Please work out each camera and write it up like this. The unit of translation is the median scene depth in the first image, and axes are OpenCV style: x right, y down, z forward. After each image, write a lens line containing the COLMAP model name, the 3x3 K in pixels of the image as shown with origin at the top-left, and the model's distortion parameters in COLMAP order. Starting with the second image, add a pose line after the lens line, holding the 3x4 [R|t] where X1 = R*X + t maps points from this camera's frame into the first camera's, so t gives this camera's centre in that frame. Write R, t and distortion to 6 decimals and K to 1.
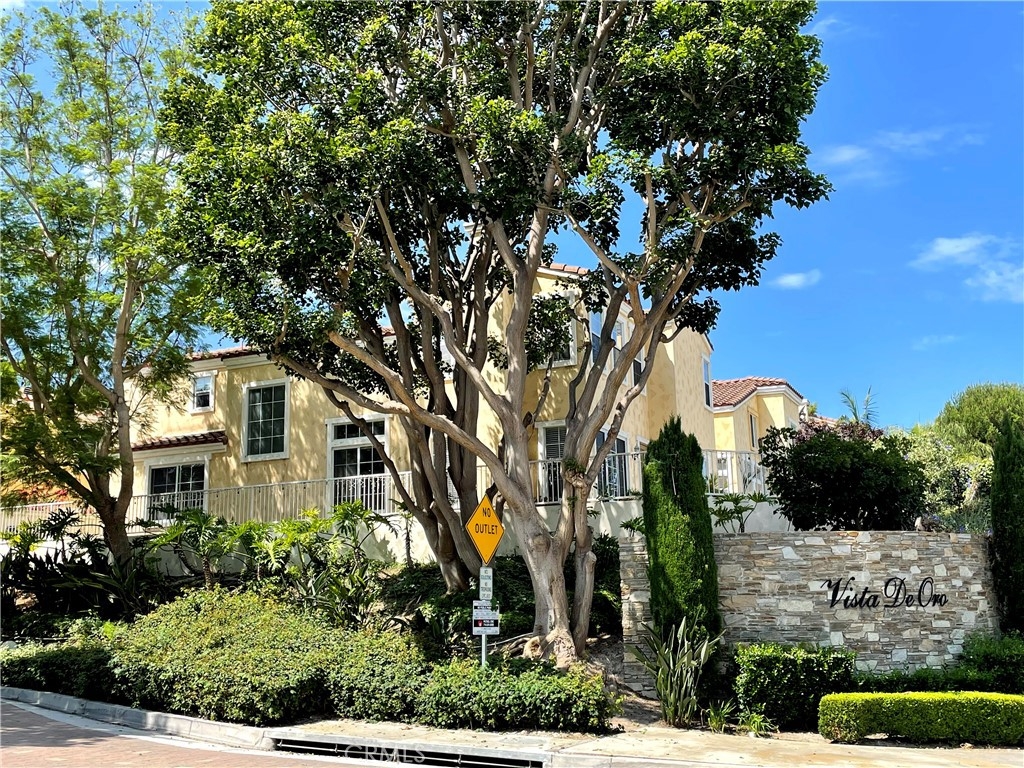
lens RADIAL K [[1108.9, 0, 511.8], [0, 1108.9, 384.2], [0, 0, 1]] dist [0.004673, 0.000000]
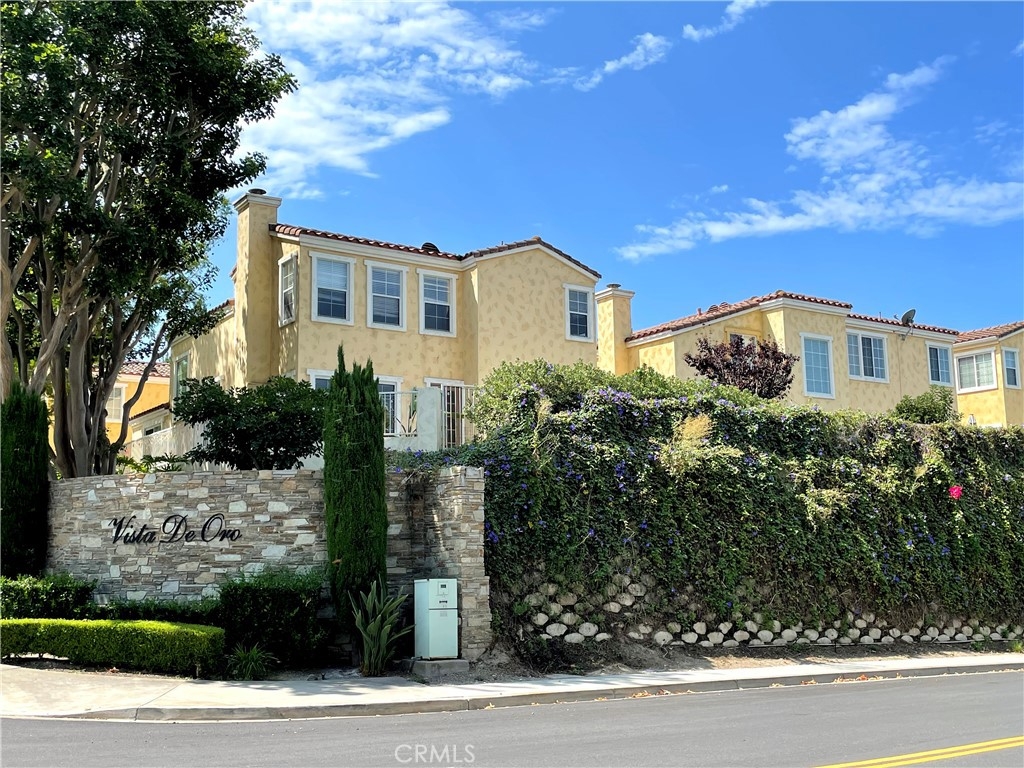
lens RADIAL K [[1108.9, 0, 512.1], [0, 1108.9, 384.2], [0, 0, 1]] dist [0.004673, 0.000000]
pose [[0.881793, -0.076163, -0.465446, 1.151540], [0.102404, 0.994250, 0.031312, 0.049442], [0.460385, -0.075274, 0.884522, 0.216684]]
